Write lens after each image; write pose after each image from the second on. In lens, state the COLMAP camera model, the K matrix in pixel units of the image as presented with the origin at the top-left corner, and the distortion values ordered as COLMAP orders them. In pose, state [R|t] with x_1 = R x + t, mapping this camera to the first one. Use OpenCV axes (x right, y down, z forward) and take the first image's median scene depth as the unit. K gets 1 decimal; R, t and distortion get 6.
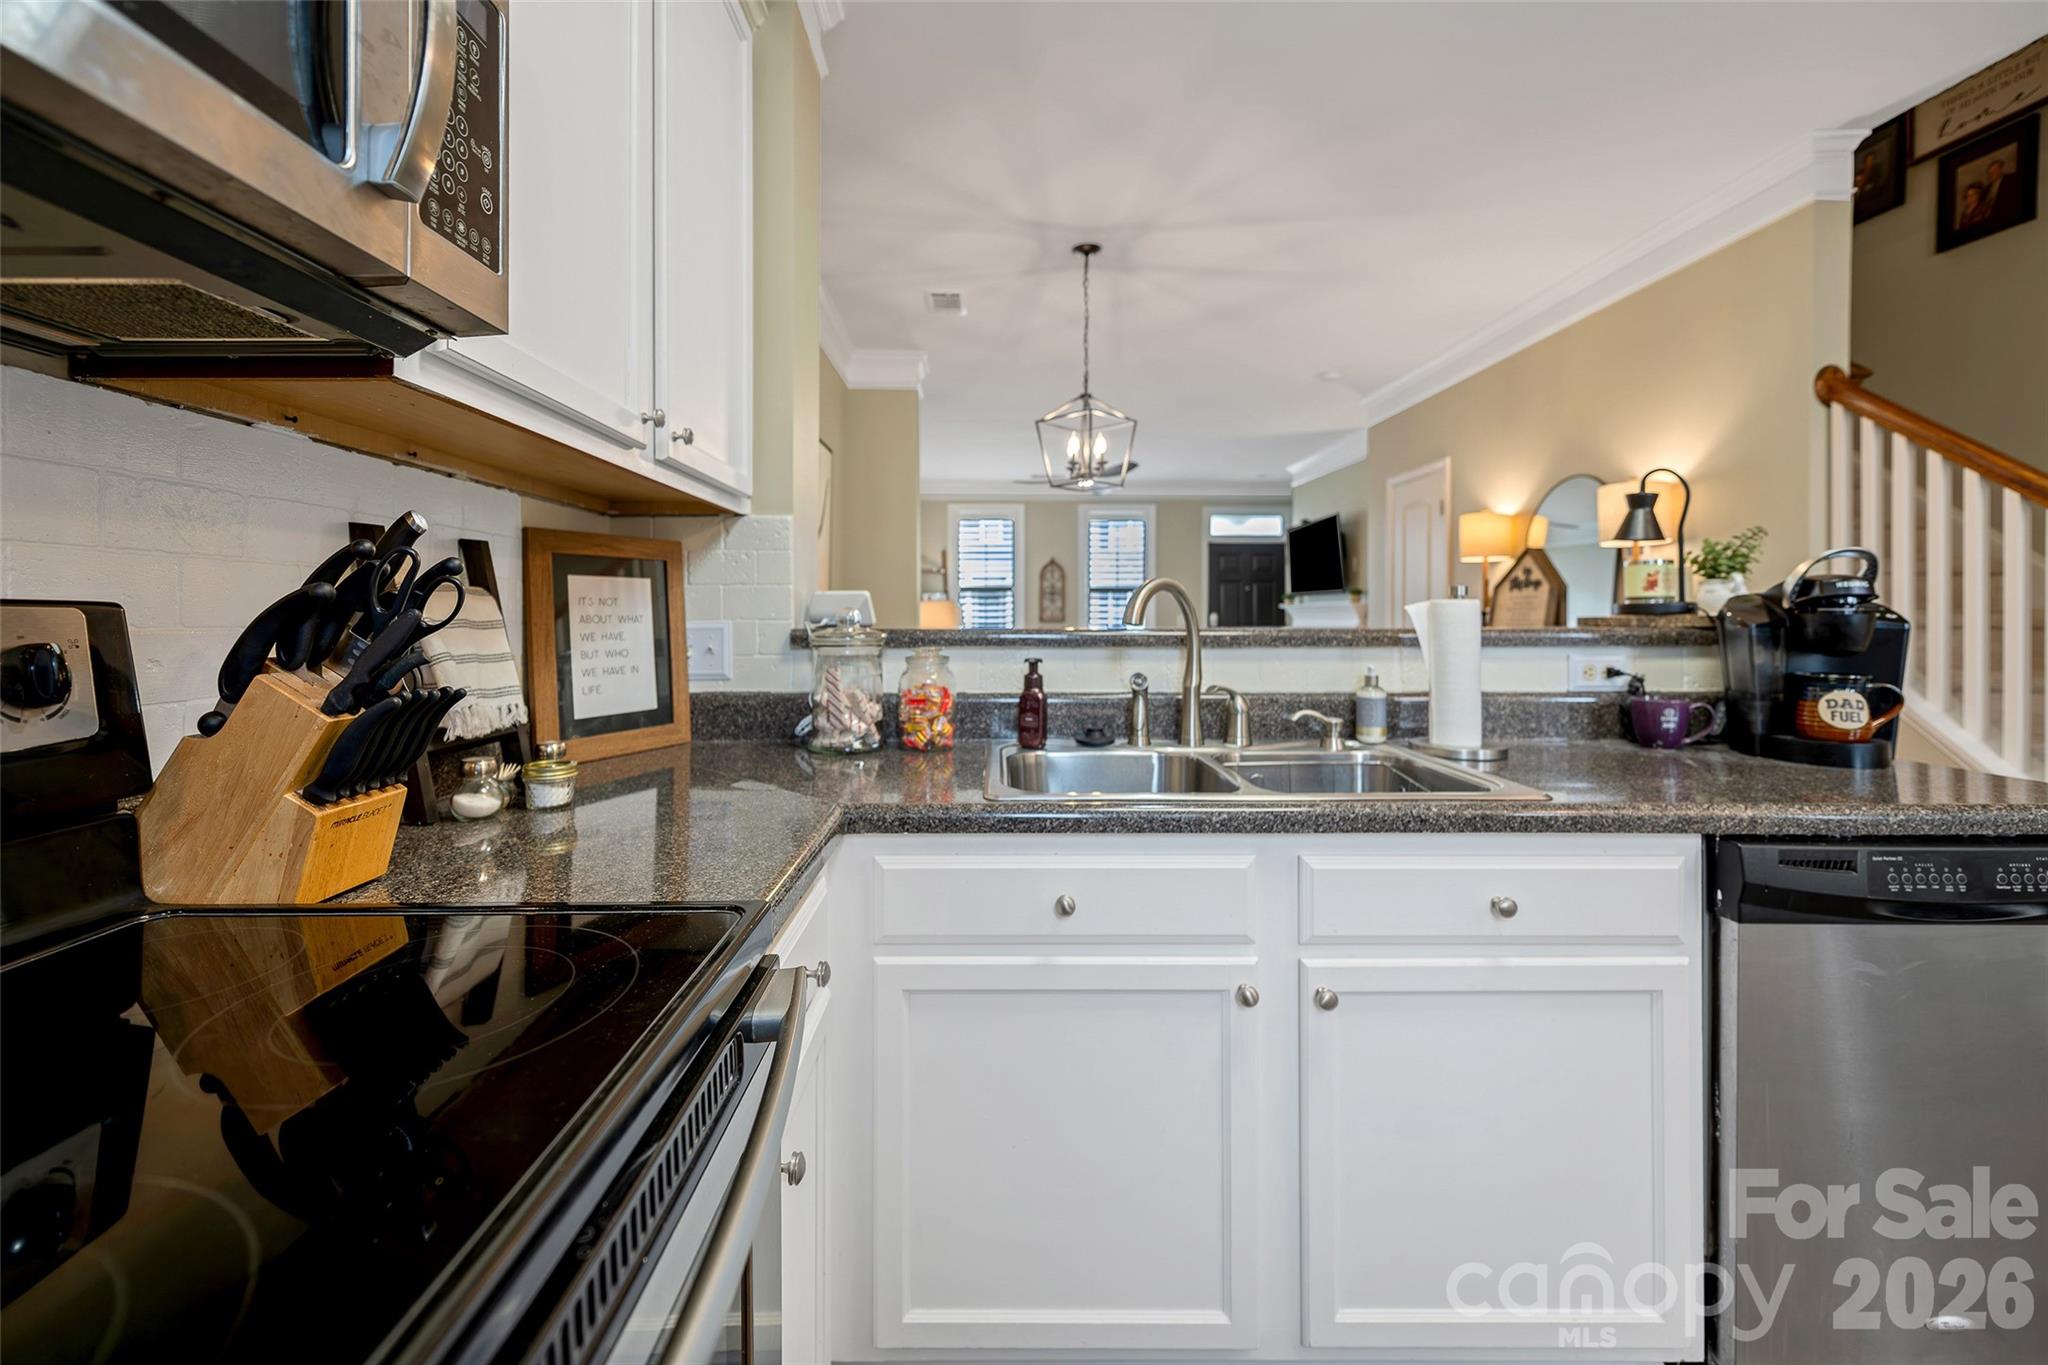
lens RADIAL K [[803.6, 0, 1023.6], [0, 803.6, 617.6], [0, 0, 1]] dist [0.000088, -0.000202]
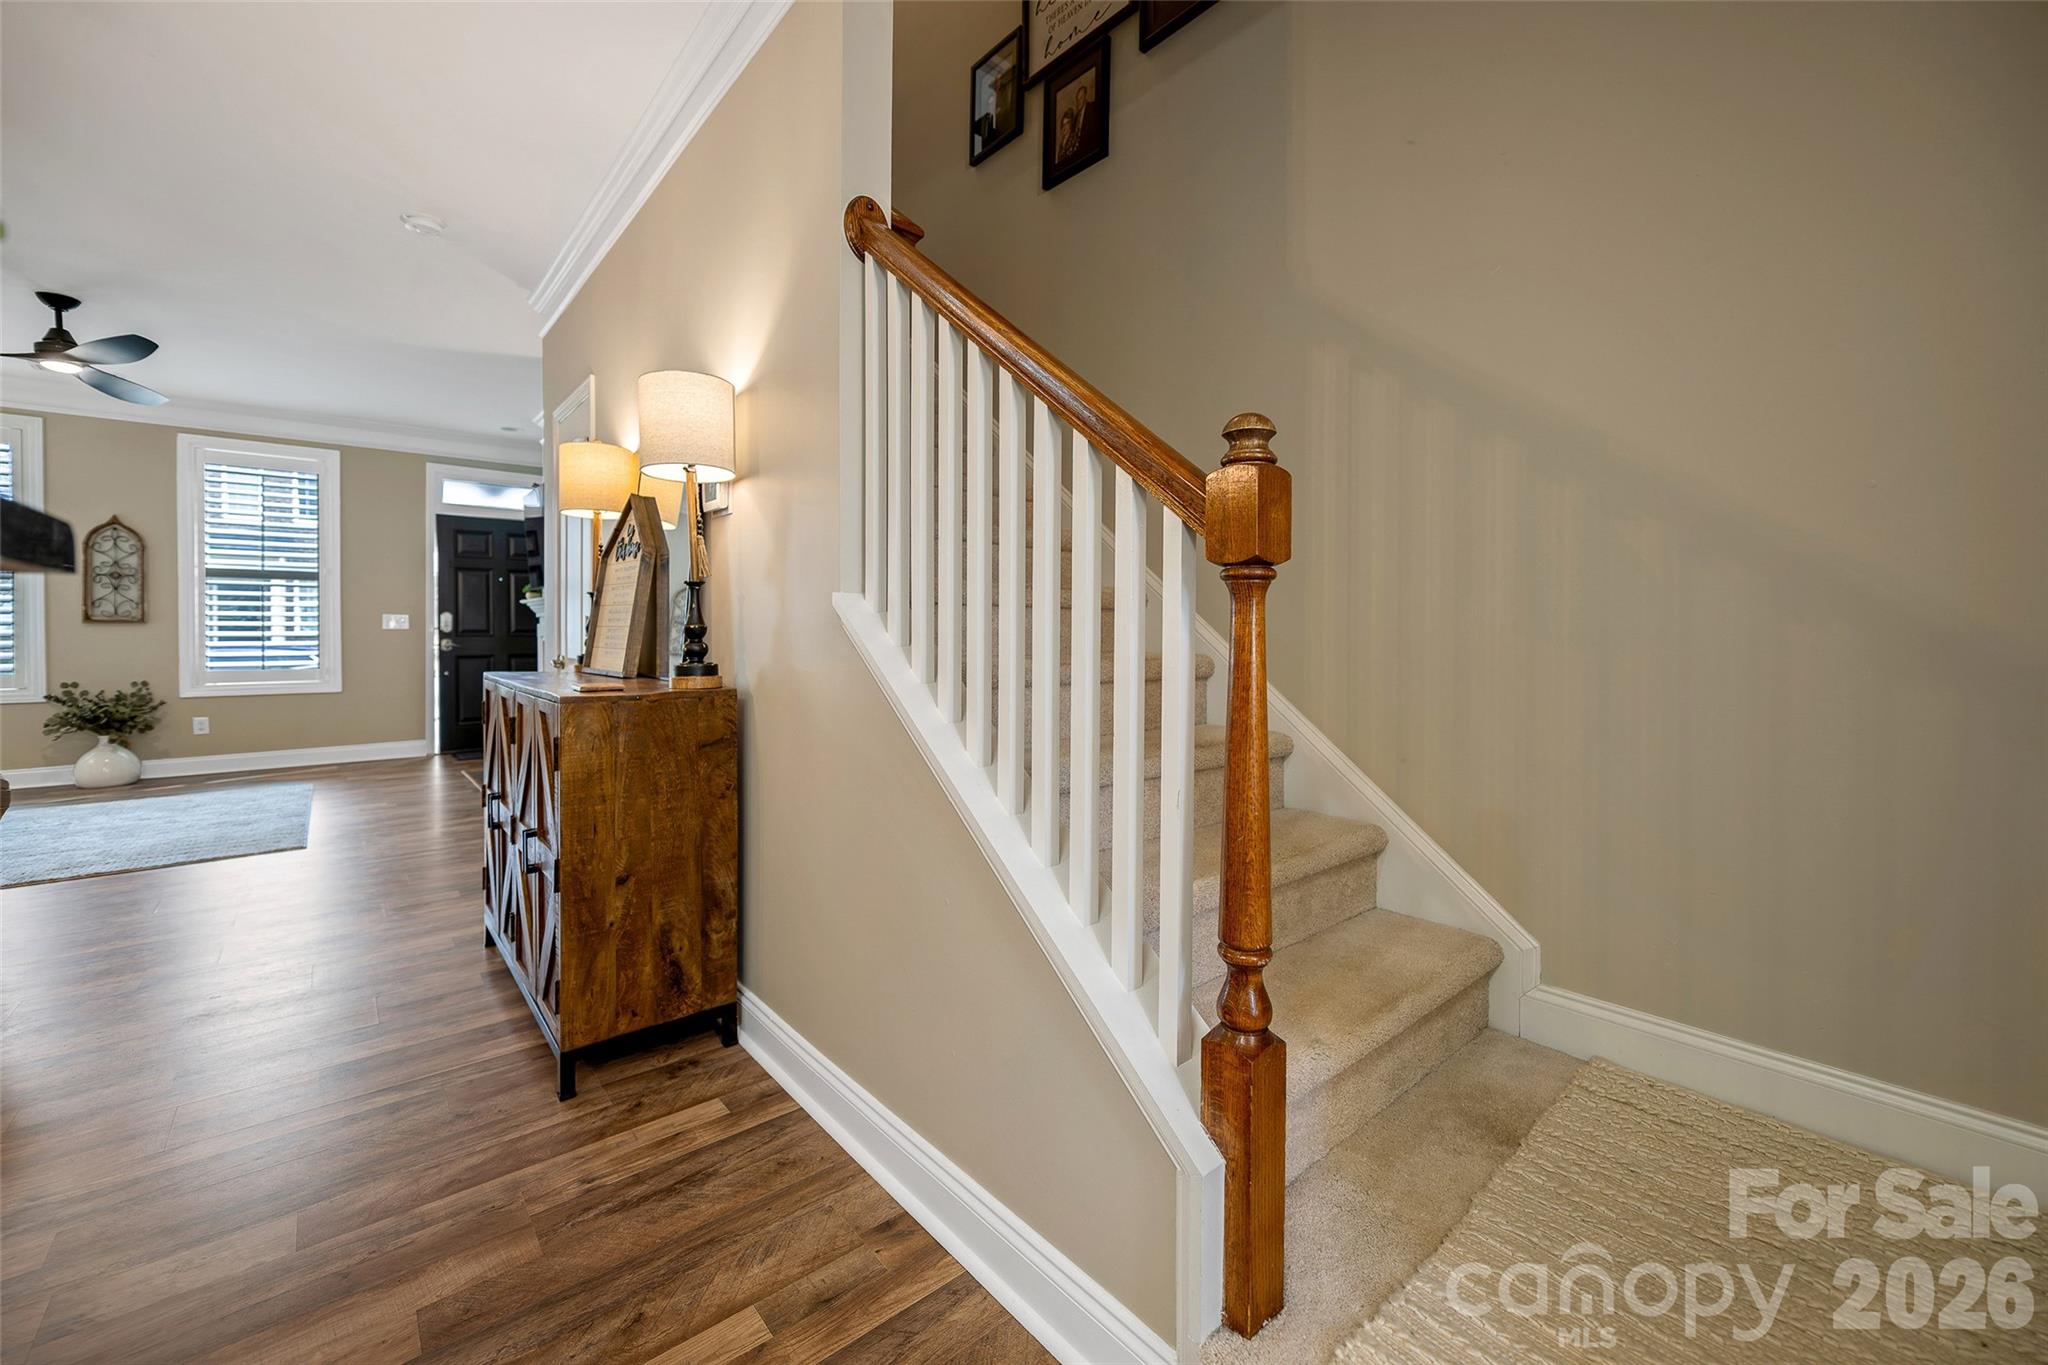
lens RADIAL K [[820.3, 0, 1023.6], [0, 820.3, 639.3], [0, 0, 1]] dist [0.002331, 0.000217]
pose [[0.761655, -0.006488, 0.647950, 0.431236], [-0.001978, 0.999922, 0.012337, 0.024225], [-0.647979, -0.010678, 0.761583, 0.260393]]
